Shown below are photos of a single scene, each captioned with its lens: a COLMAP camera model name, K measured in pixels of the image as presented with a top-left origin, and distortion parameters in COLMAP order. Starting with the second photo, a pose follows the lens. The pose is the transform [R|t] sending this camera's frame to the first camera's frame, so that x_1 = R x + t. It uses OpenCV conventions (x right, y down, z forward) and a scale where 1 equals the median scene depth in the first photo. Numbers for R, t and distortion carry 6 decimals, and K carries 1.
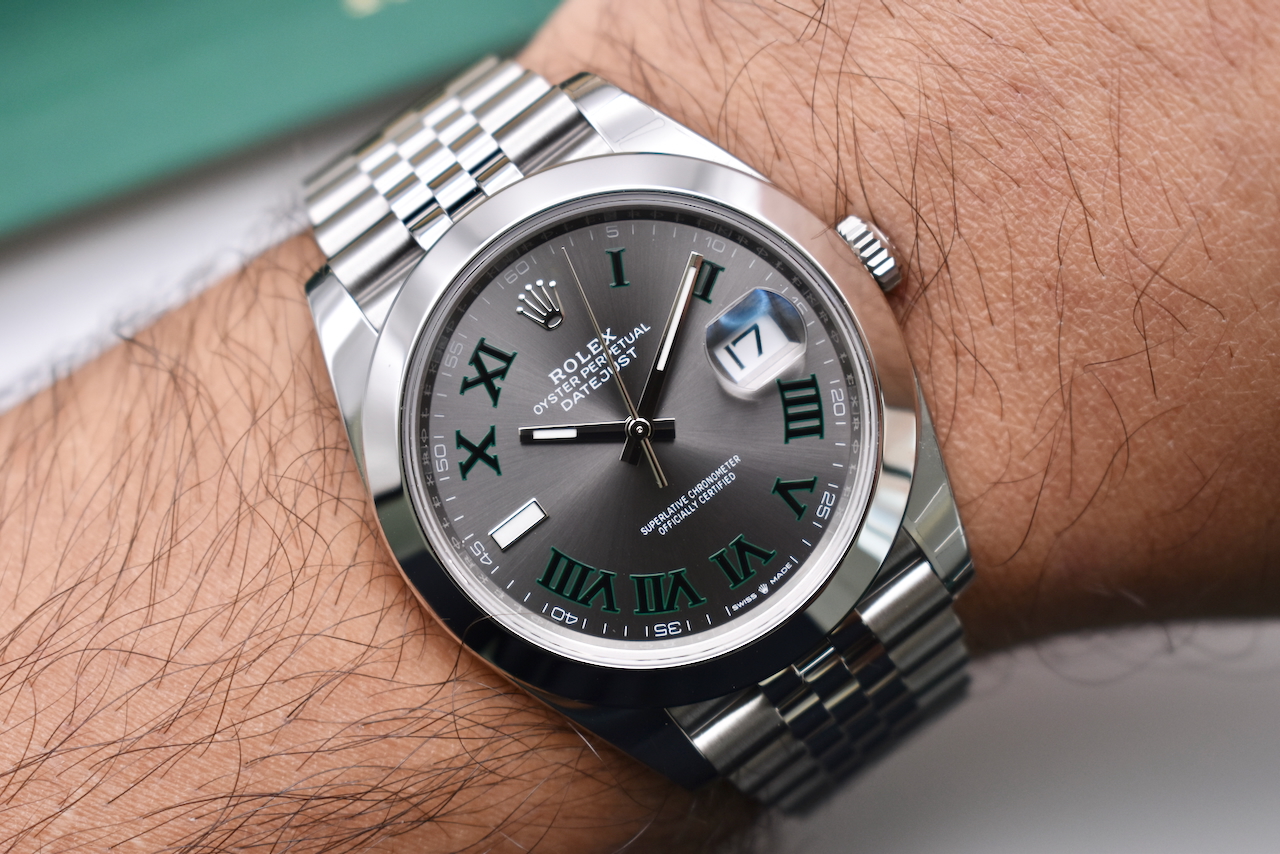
lens RADIAL K [[2527.0, 0, 642.2], [0, 2527.0, 430.3], [0, 0, 1]] dist [0.054221, 0.000000]
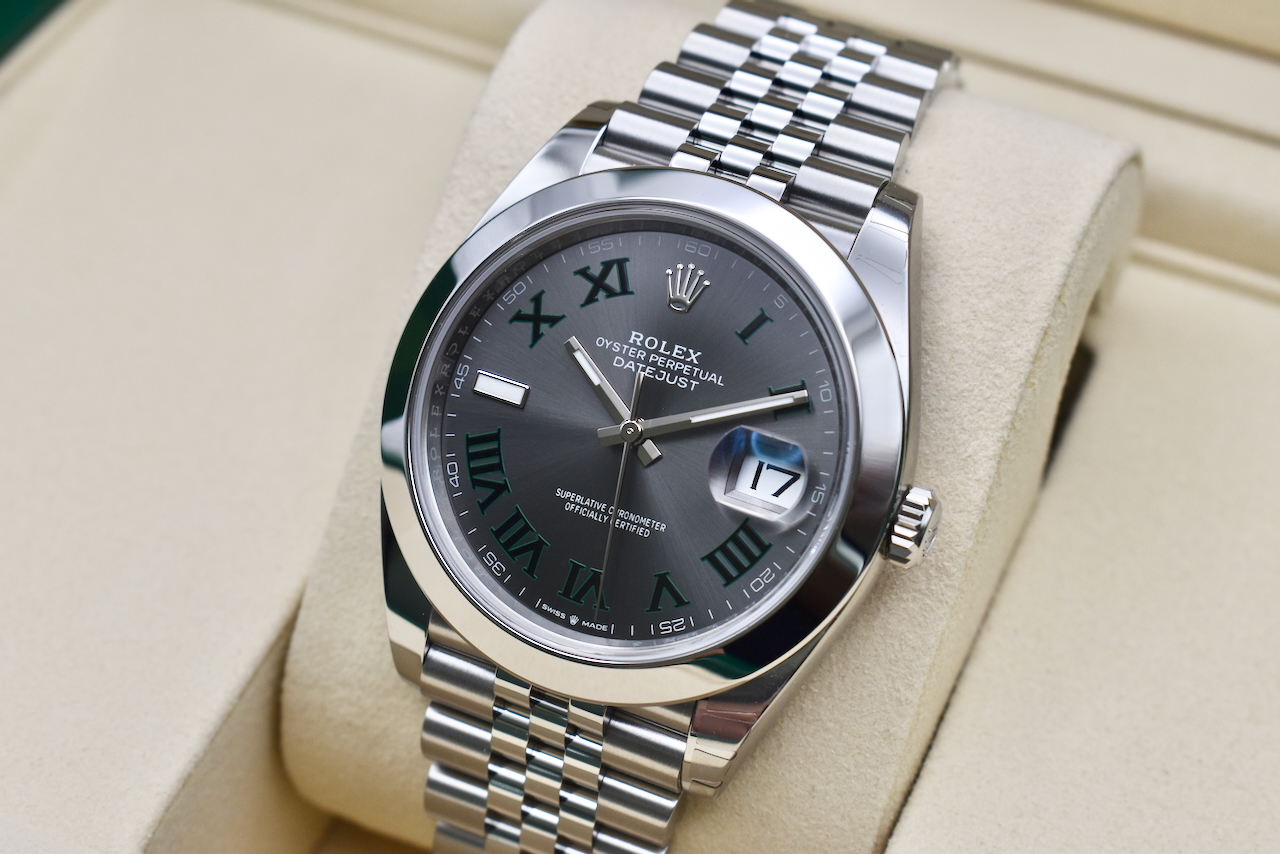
lens RADIAL K [[2527.0, 0, 640.9], [0, 2527.0, 424.2], [0, 0, 1]] dist [0.054221, 0.000000]
pose [[0.526329, 0.819640, -0.226204, 0.228894], [-0.807228, 0.565253, 0.169919, -0.178117], [0.267135, 0.093165, 0.959145, 0.016388]]
